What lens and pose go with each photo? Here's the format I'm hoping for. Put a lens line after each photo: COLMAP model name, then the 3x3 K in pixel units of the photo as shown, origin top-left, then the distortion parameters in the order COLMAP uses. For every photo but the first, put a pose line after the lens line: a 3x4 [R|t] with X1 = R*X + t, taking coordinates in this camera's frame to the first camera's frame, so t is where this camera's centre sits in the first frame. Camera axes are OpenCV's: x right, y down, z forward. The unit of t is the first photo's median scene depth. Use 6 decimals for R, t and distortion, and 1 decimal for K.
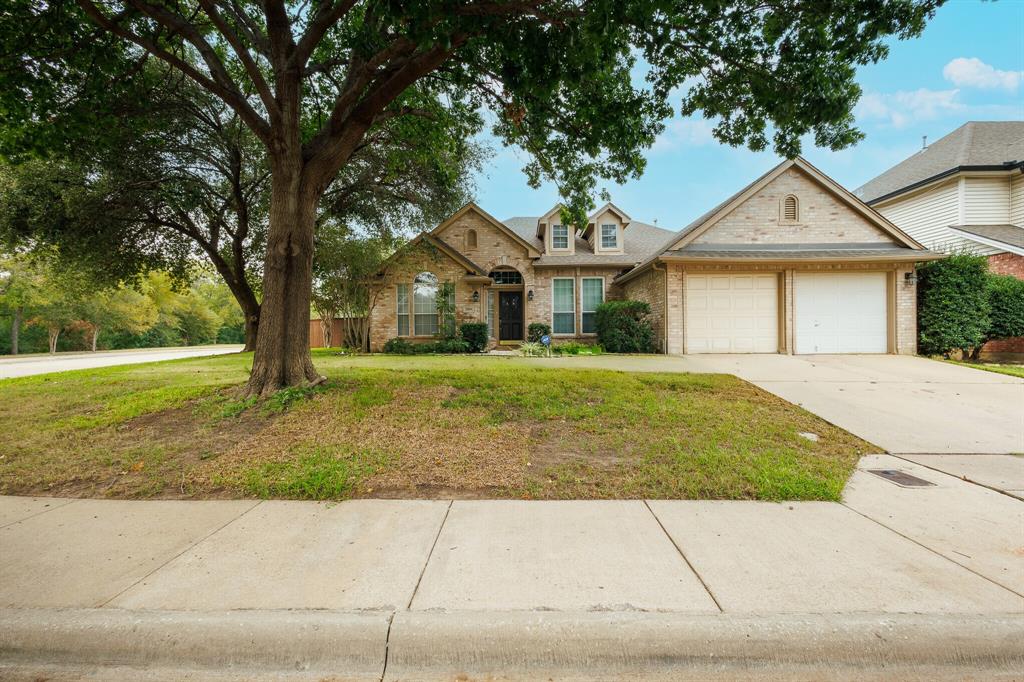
lens RADIAL K [[469.3, 0, 516.2], [0, 469.3, 340.9], [0, 0, 1]] dist [0.004800, 0.000129]
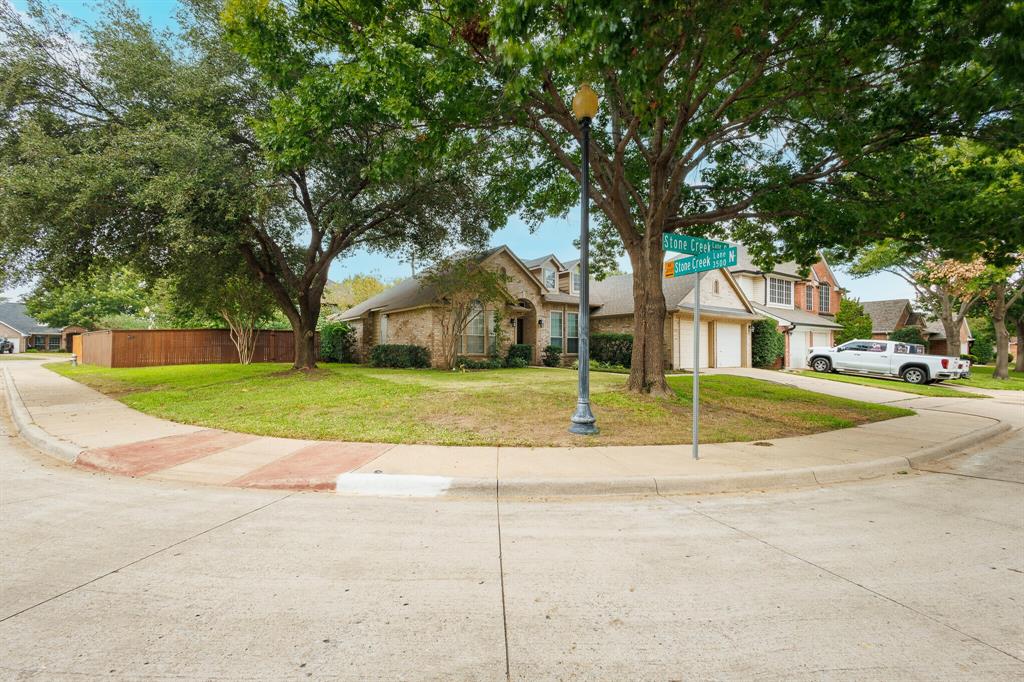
lens RADIAL K [[469.3, 0, 512.4], [0, 469.3, 343.6], [0, 0, 1]] dist [0.004800, 0.000129]
pose [[0.807119, 0.023162, 0.589934, -1.067731], [-0.008115, 0.999571, -0.028142, -0.006371], [-0.590333, 0.017927, 0.806961, 0.010863]]
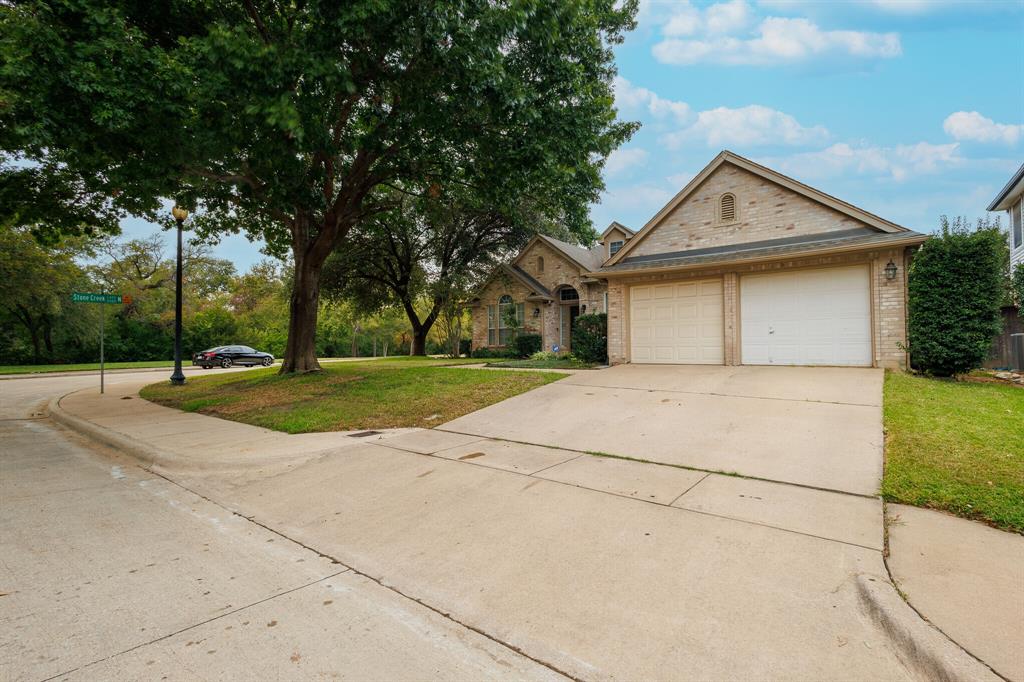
lens RADIAL K [[469.3, 0, 511.3], [0, 469.3, 341.4], [0, 0, 1]] dist [0.004800, 0.000129]
pose [[0.794506, -0.006546, -0.607221, 0.775780], [-0.004774, 0.999844, -0.017025, -0.000388], [0.607237, 0.016425, 0.794351, 0.010334]]
